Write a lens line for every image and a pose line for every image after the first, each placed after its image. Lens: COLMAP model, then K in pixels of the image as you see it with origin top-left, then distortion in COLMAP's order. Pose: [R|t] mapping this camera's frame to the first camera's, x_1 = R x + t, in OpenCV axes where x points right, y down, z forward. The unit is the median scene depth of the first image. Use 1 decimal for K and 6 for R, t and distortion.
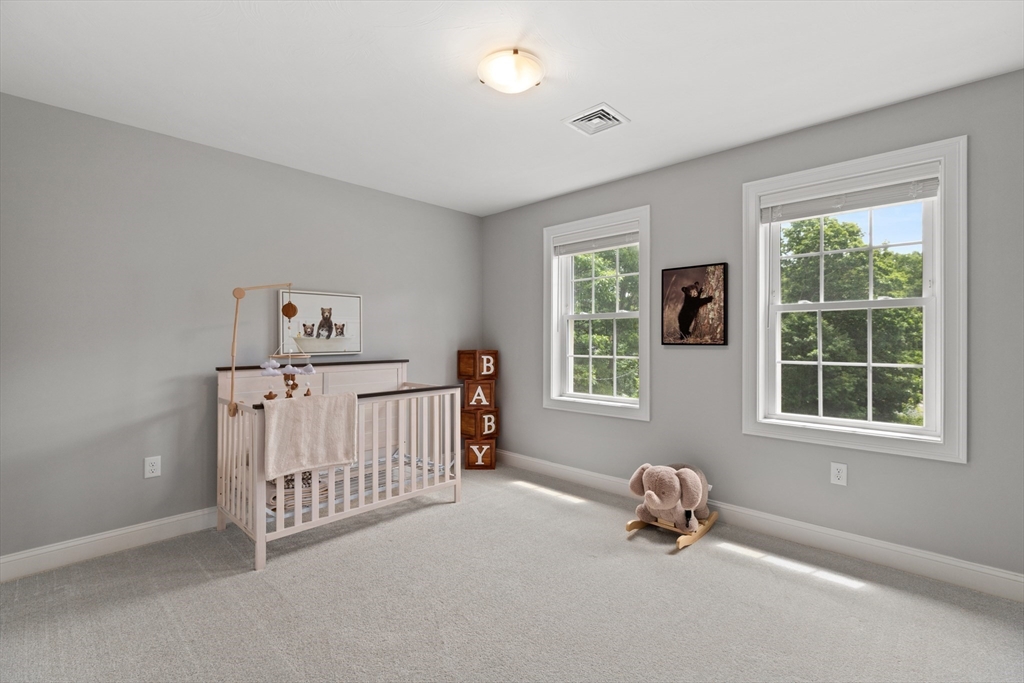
lens RADIAL K [[457.5, 0, 510.6], [0, 457.5, 338.3], [0, 0, 1]] dist [0.004746, 0.000734]
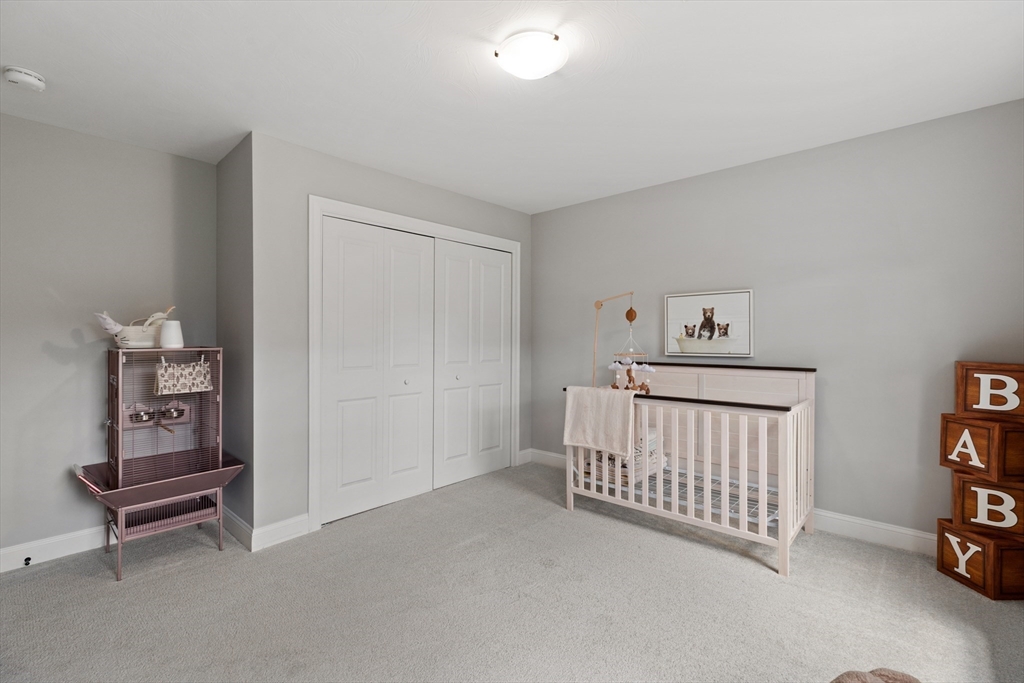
lens RADIAL K [[457.5, 0, 510.6], [0, 457.5, 338.3], [0, 0, 1]] dist [0.004746, 0.000734]
pose [[0.026155, 0.003410, -0.999652, 0.561051], [0.001663, 0.999993, 0.003455, -0.005830], [0.999657, -0.001752, 0.026149, 0.556573]]
